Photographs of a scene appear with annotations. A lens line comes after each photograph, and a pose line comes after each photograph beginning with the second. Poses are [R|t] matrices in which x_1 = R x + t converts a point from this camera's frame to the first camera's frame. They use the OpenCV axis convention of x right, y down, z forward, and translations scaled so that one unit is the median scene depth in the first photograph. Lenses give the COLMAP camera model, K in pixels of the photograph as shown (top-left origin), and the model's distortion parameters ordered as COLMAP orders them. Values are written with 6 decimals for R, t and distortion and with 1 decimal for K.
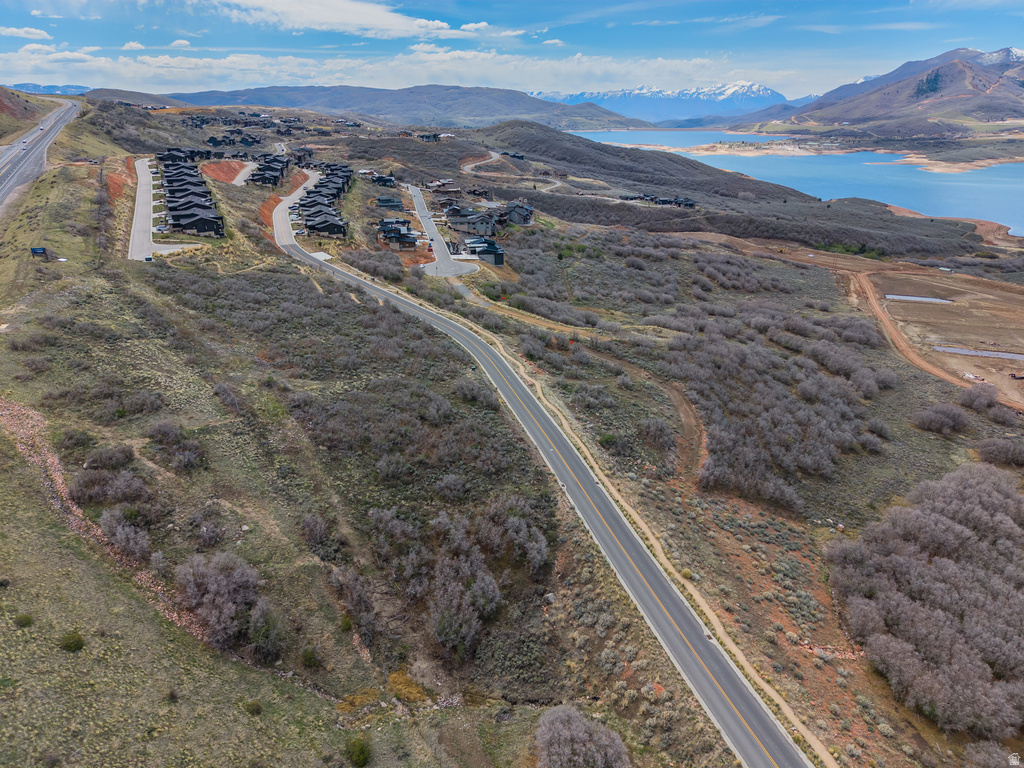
lens RADIAL K [[683.3, 0, 511.9], [0, 683.3, 386.4], [0, 0, 1]] dist [0.025257, -0.020138]
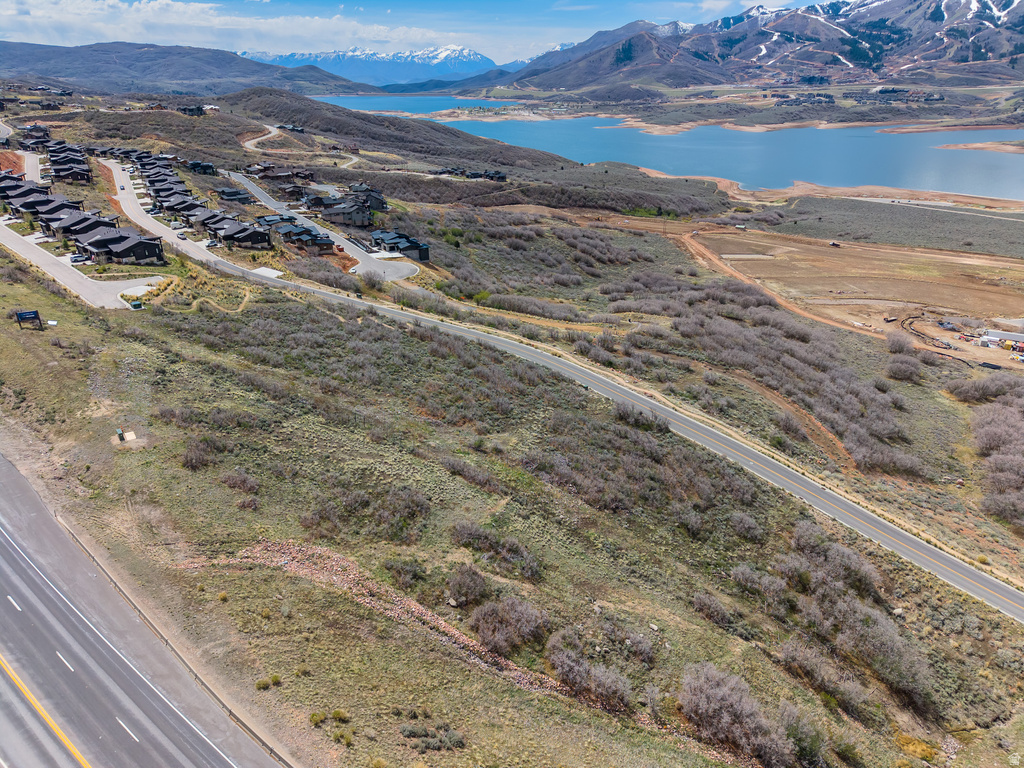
lens RADIAL K [[683.3, 0, 511.9], [0, 683.3, 386.4], [0, 0, 1]] dist [0.025257, -0.020138]
pose [[0.929692, -0.147882, 0.337348, -0.630822], [0.132462, 0.988824, 0.068416, -0.141642], [-0.343695, -0.018920, 0.938891, 0.192058]]
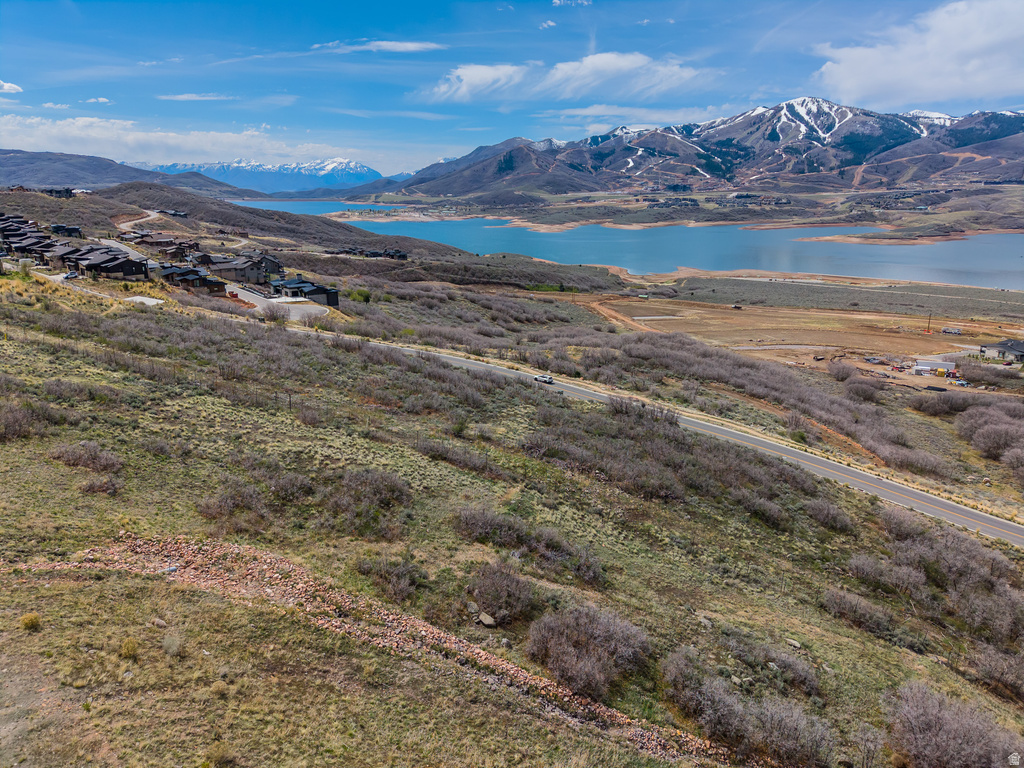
lens RADIAL K [[683.3, 0, 511.9], [0, 683.3, 386.4], [0, 0, 1]] dist [0.025257, -0.020138]
pose [[0.860197, -0.132939, 0.492329, -0.645978], [0.179921, 0.982456, -0.049076, -0.007221], [-0.477168, 0.130795, 0.869025, 0.470302]]
